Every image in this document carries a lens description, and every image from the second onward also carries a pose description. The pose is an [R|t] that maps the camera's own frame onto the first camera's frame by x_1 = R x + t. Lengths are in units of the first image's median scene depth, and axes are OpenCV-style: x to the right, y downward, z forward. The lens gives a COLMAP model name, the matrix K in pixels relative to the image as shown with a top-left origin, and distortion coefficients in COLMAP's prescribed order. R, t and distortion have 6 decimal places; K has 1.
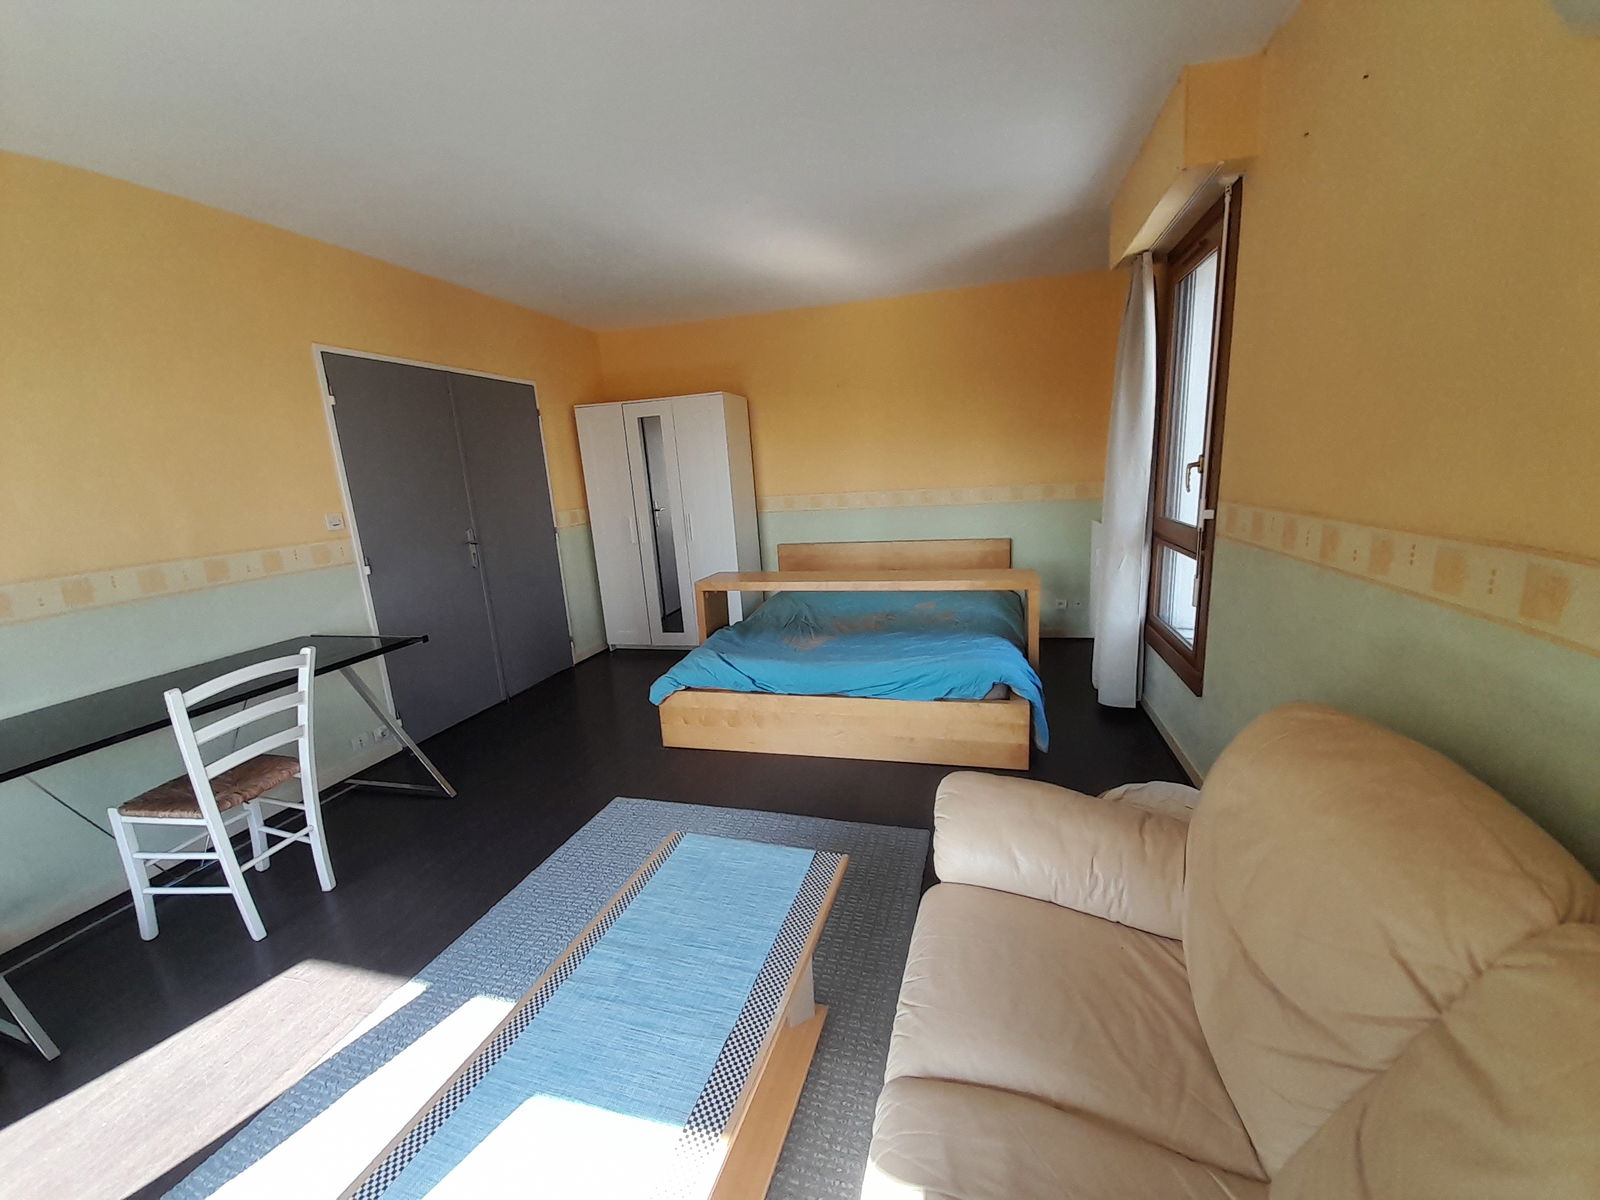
lens RADIAL K [[632.4, 0, 813.5], [0, 632.4, 606.2], [0, 0, 1]] dist [0.007859, -0.007804]
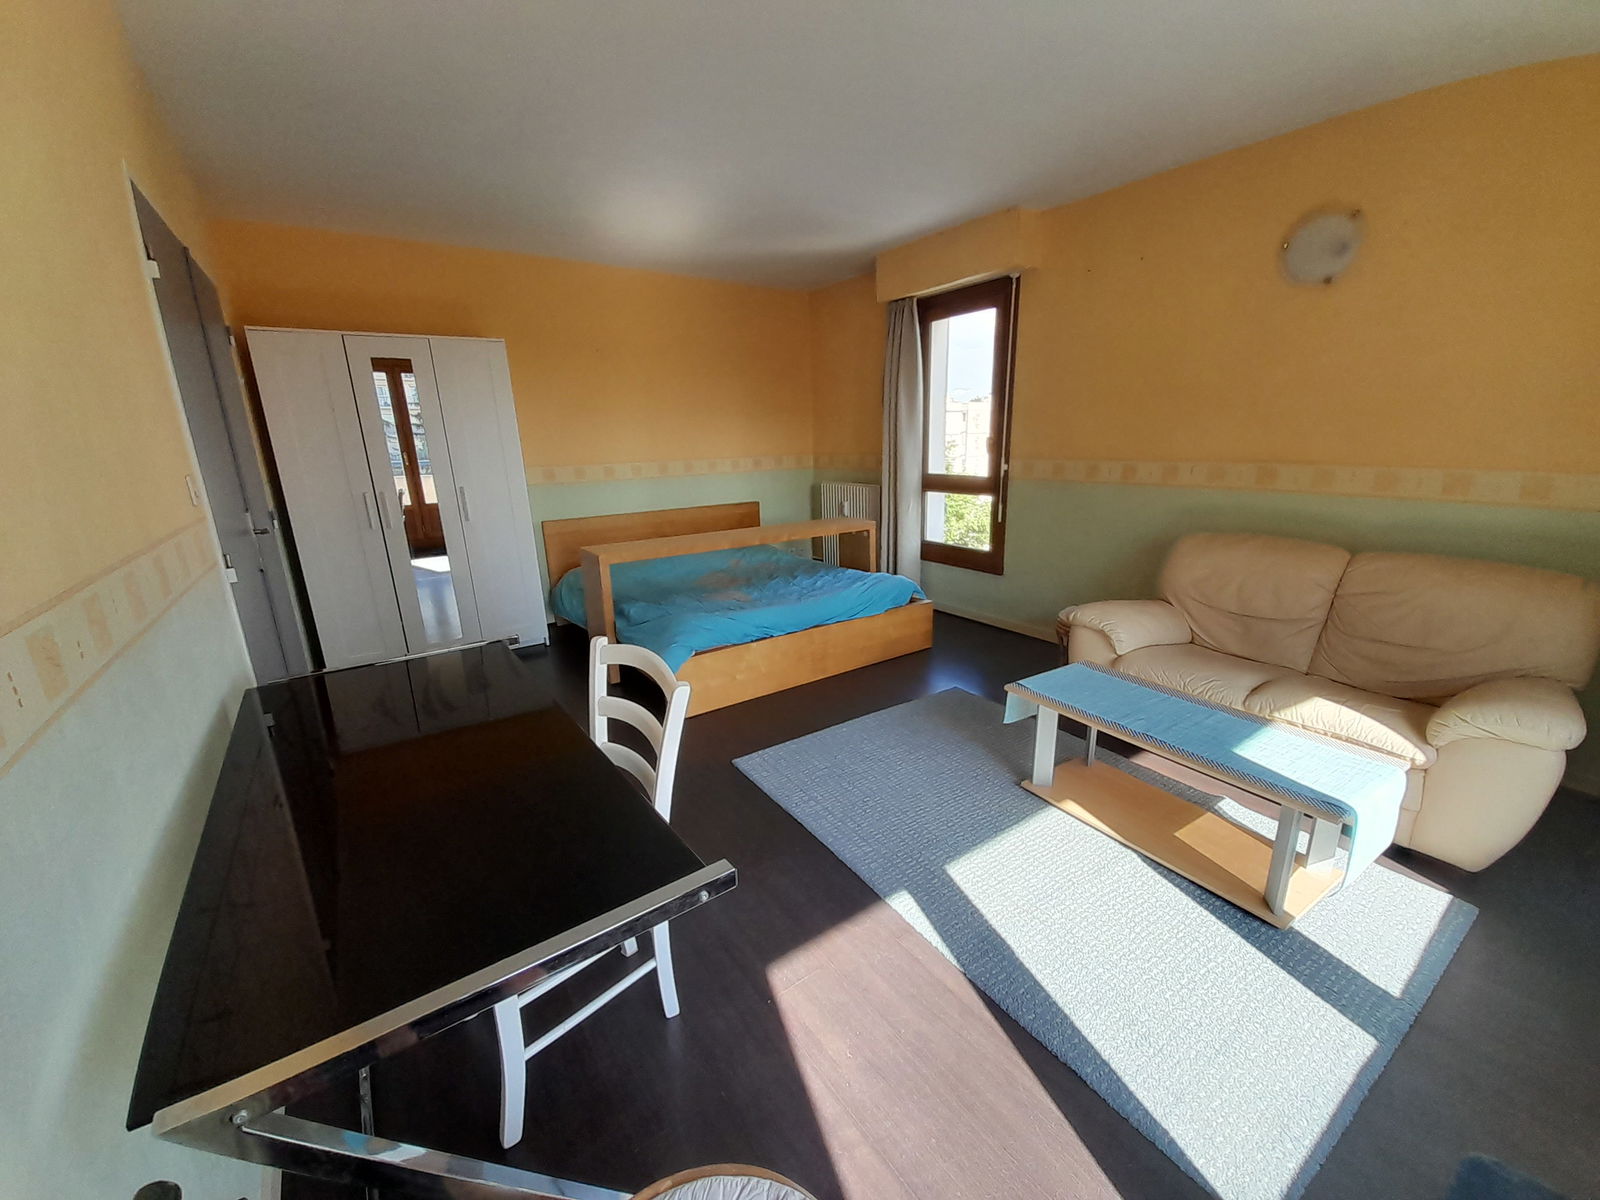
lens RADIAL K [[632.4, 0, 818.0], [0, 632.4, 606.5], [0, 0, 1]] dist [0.007859, -0.007804]
pose [[0.636339, -0.163267, 0.753934, -0.868922], [0.150707, 0.984825, 0.086066, 0.003537], [-0.756545, 0.058856, 0.651288, 0.232501]]
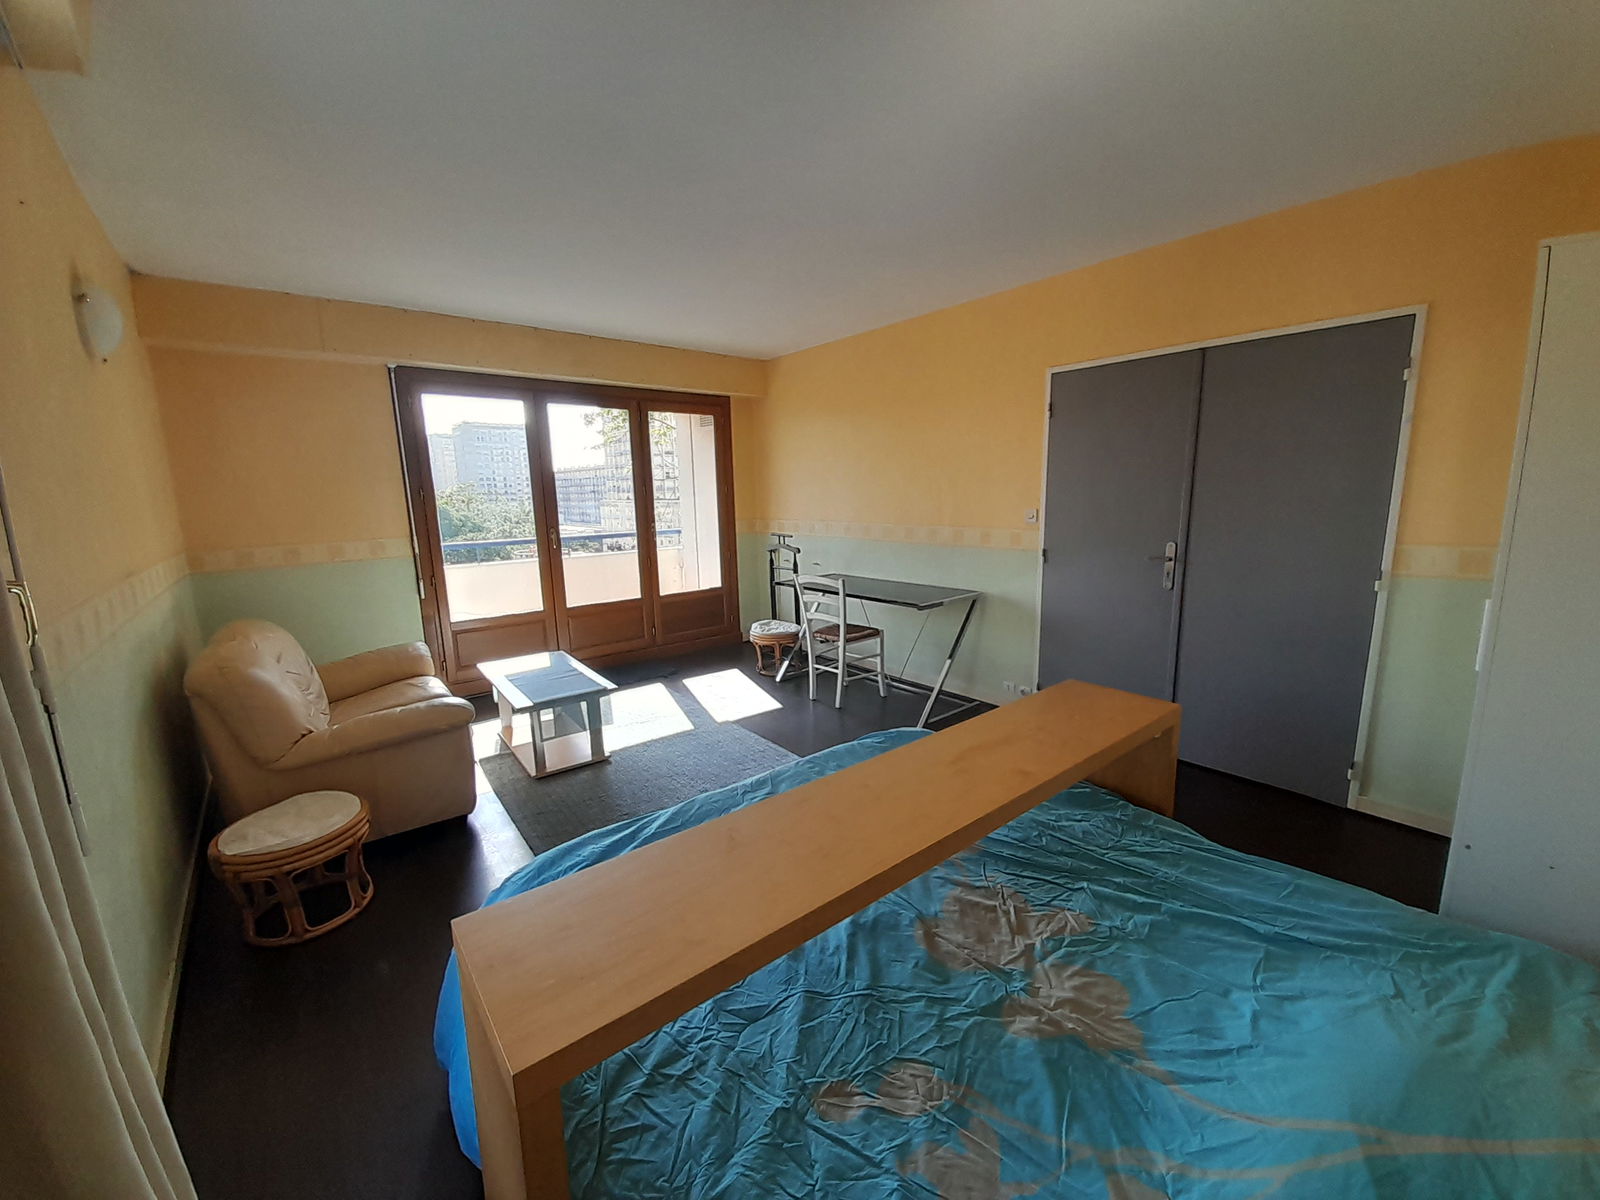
lens RADIAL K [[632.4, 0, 803.6], [0, 632.4, 594.7], [0, 0, 1]] dist [0.007859, -0.007804]
pose [[-0.563800, 0.207025, -0.799544, 0.515768], [-0.124202, 0.935813, 0.329891, -0.344151], [0.816519, 0.285297, -0.501898, 1.325694]]
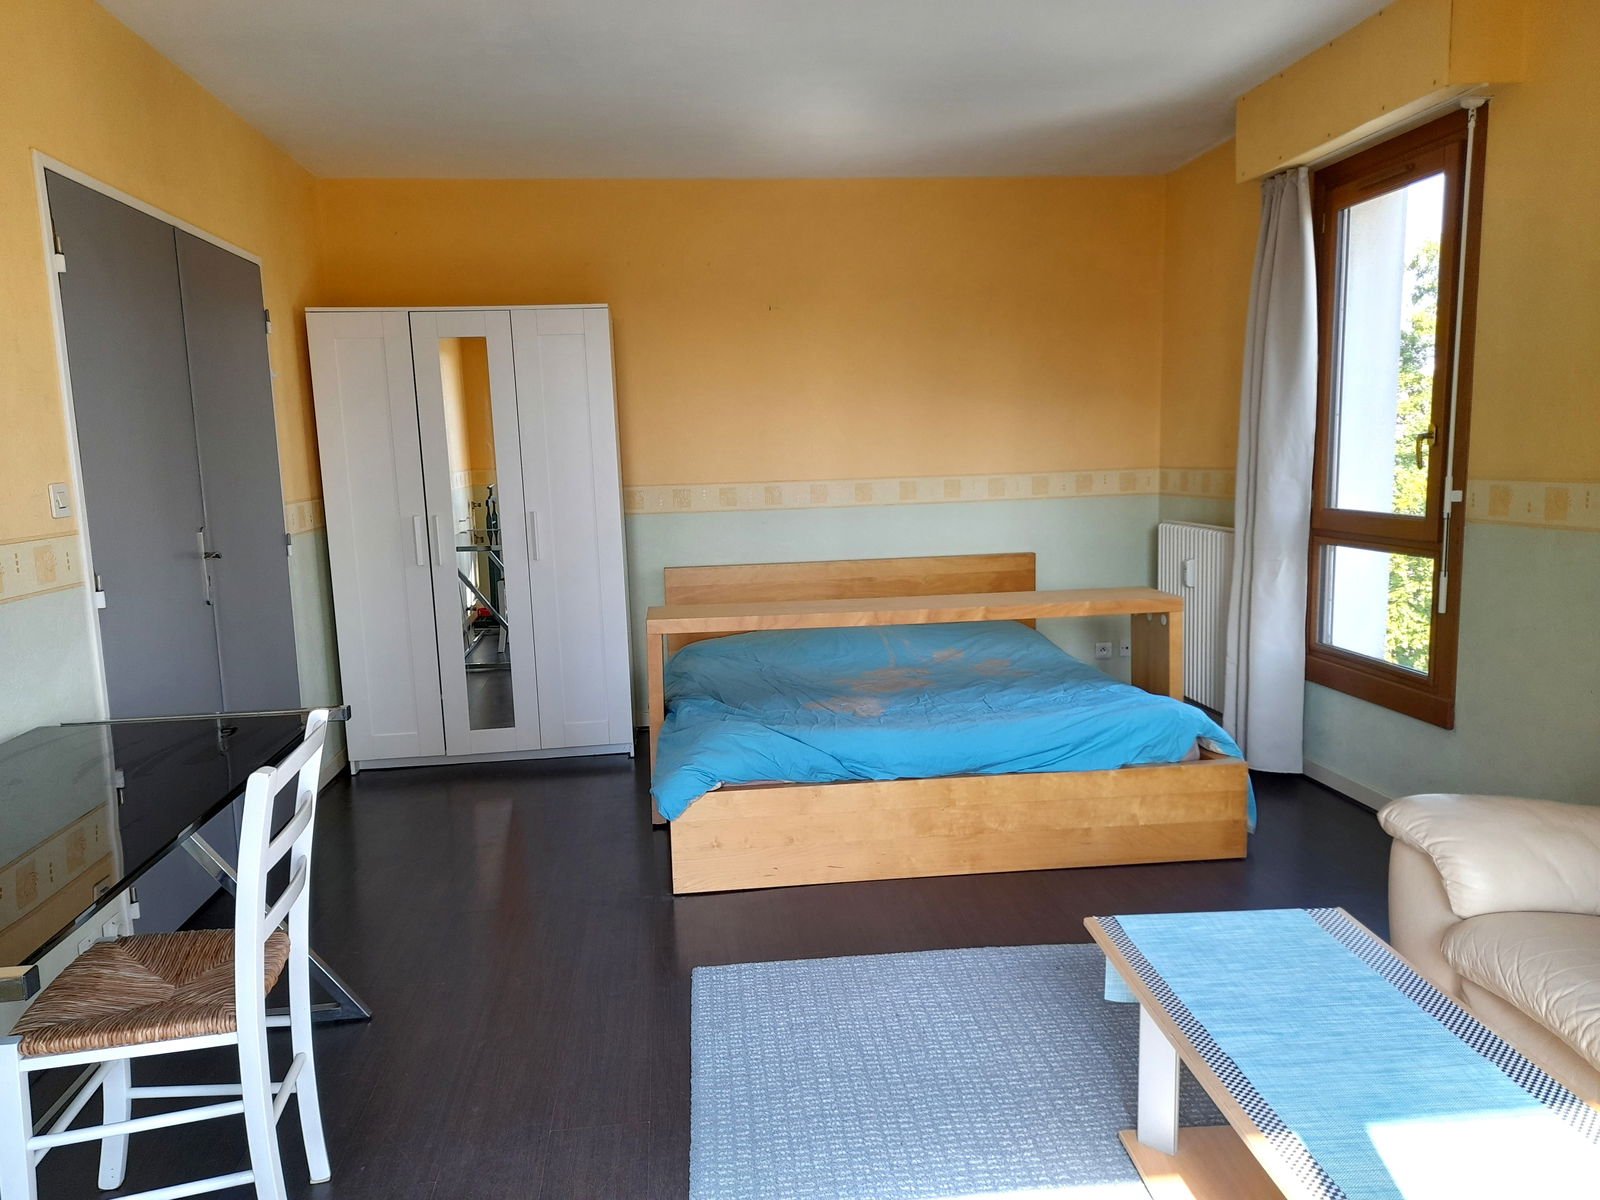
lens RADIAL K [[1165.0, 0, 797.9], [0, 1165.0, 618.3], [0, 0, 1]] dist [0.056076, -0.054360]
pose [[0.933069, -0.023725, 0.358914, -0.567585], [0.054092, 0.995730, -0.074803, 0.062037], [-0.355607, 0.089210, 0.930368, -0.066337]]
